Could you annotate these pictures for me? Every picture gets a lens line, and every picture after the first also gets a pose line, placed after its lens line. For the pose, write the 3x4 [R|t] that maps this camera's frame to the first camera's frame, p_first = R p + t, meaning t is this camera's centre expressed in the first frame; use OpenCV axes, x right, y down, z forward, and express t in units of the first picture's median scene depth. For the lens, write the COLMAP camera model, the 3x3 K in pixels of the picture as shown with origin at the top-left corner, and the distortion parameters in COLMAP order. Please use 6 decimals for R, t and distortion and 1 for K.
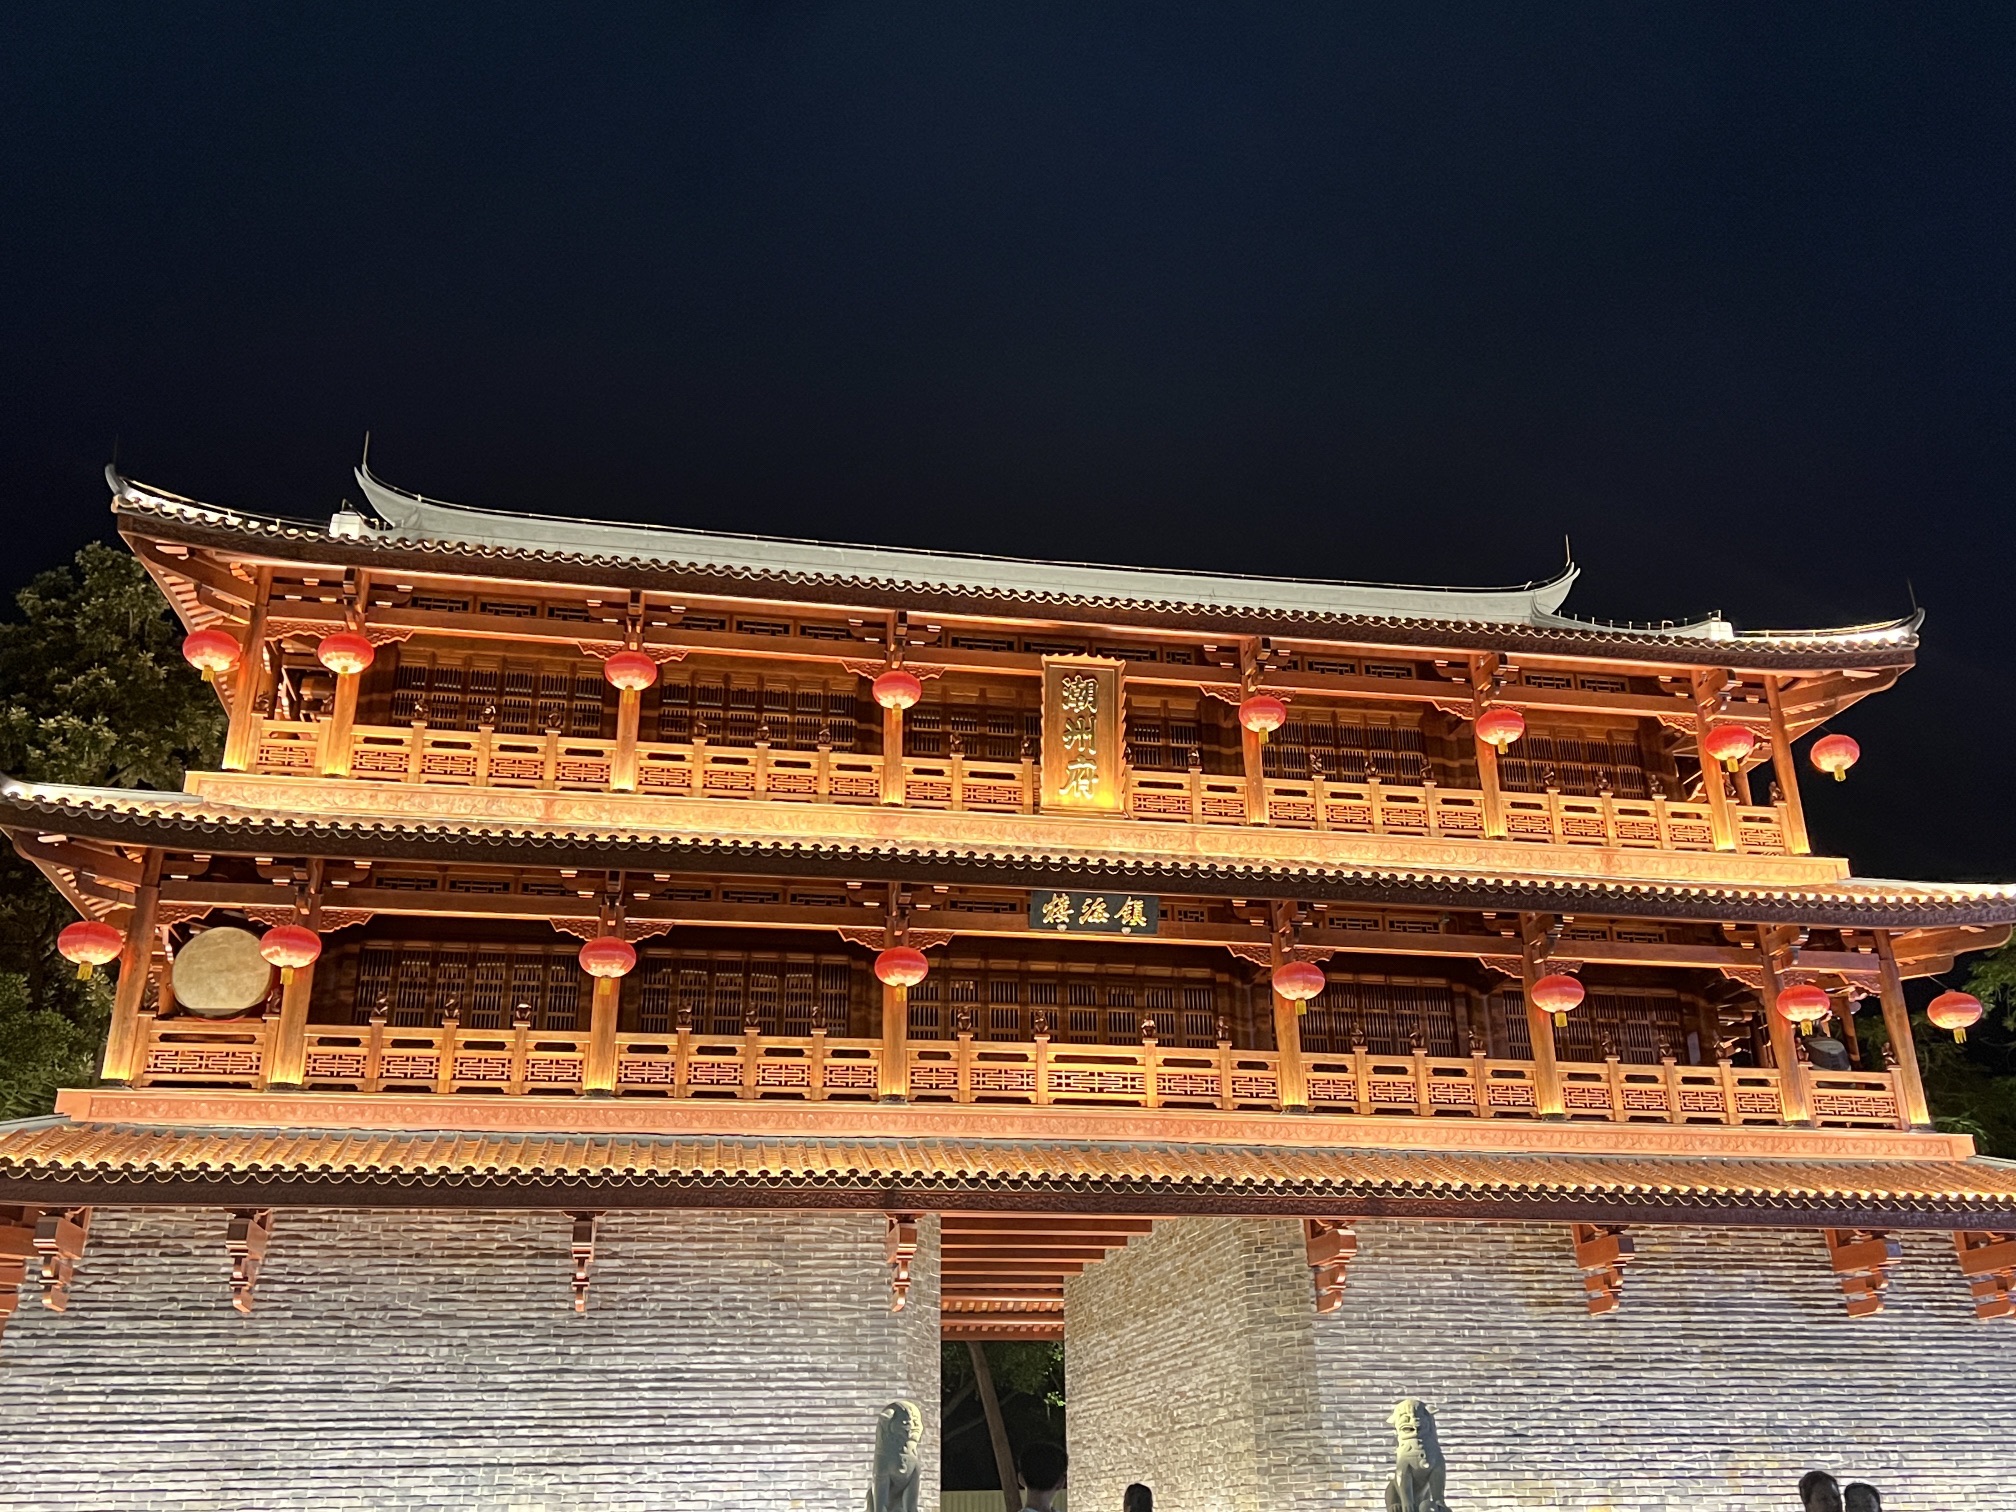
lens RADIAL K [[1911.9, 0, 1010.5], [0, 1911.9, 714.0], [0, 0, 1]] dist [0.031897, -0.020927]
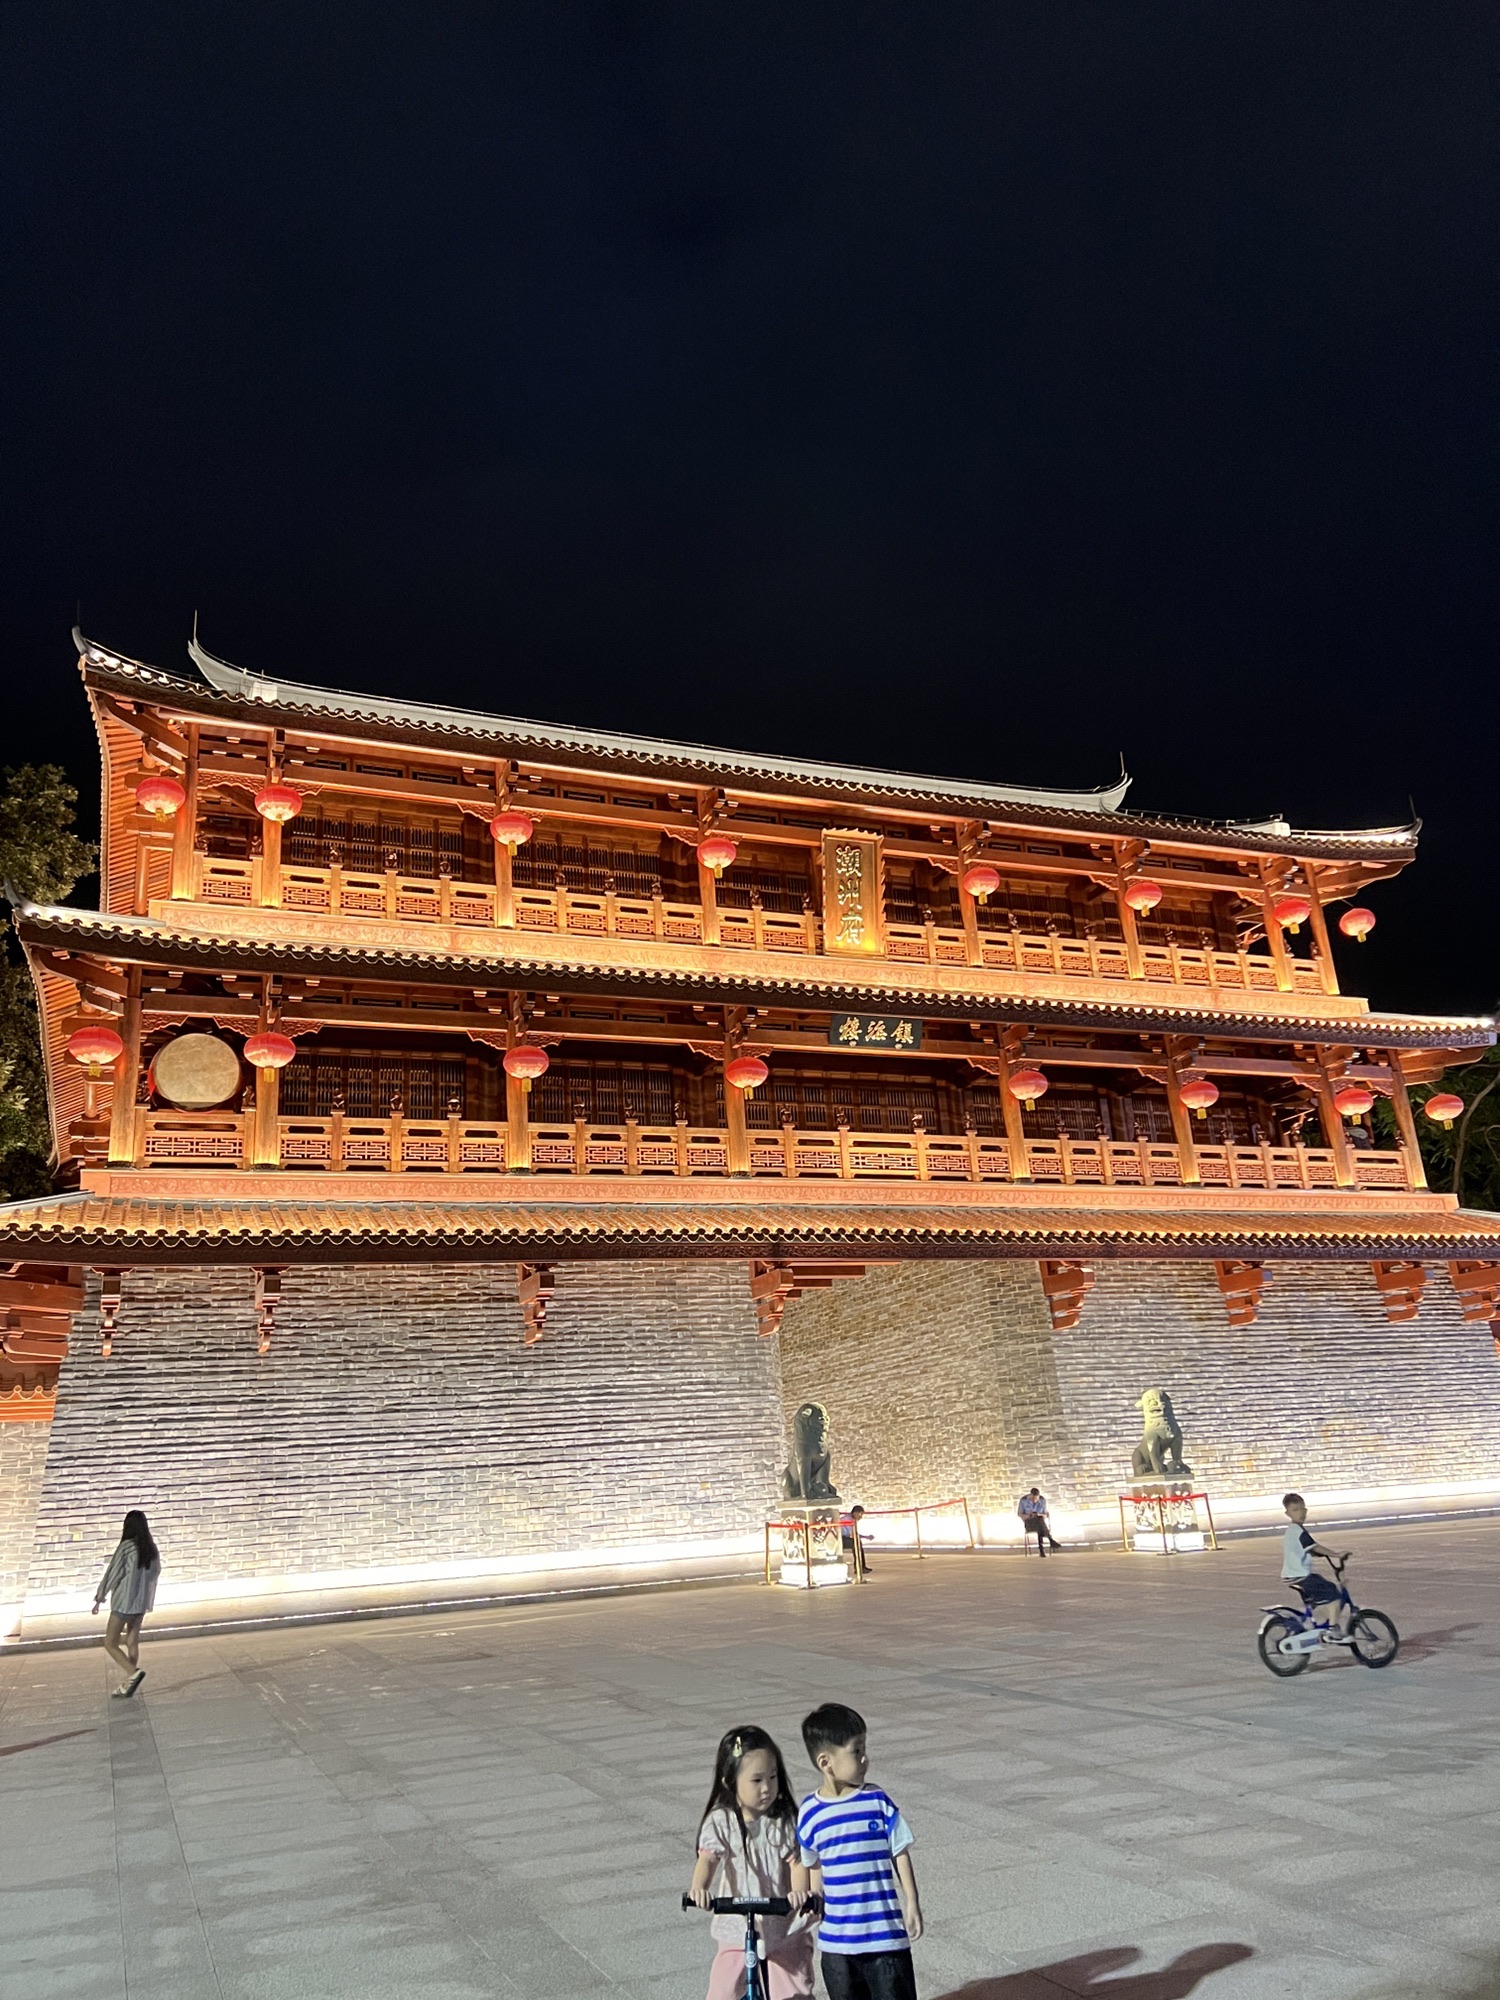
lens RADIAL K [[1501.6, 0, 750.0], [0, 1501.6, 1000.0], [0, 0, 1]] dist [0.084313, -0.157677]
pose [[0.979444, 0.015423, 0.201127, -0.258457], [-0.030676, 0.996864, 0.072941, 0.012467], [-0.199371, -0.077611, 0.976846, 0.030807]]
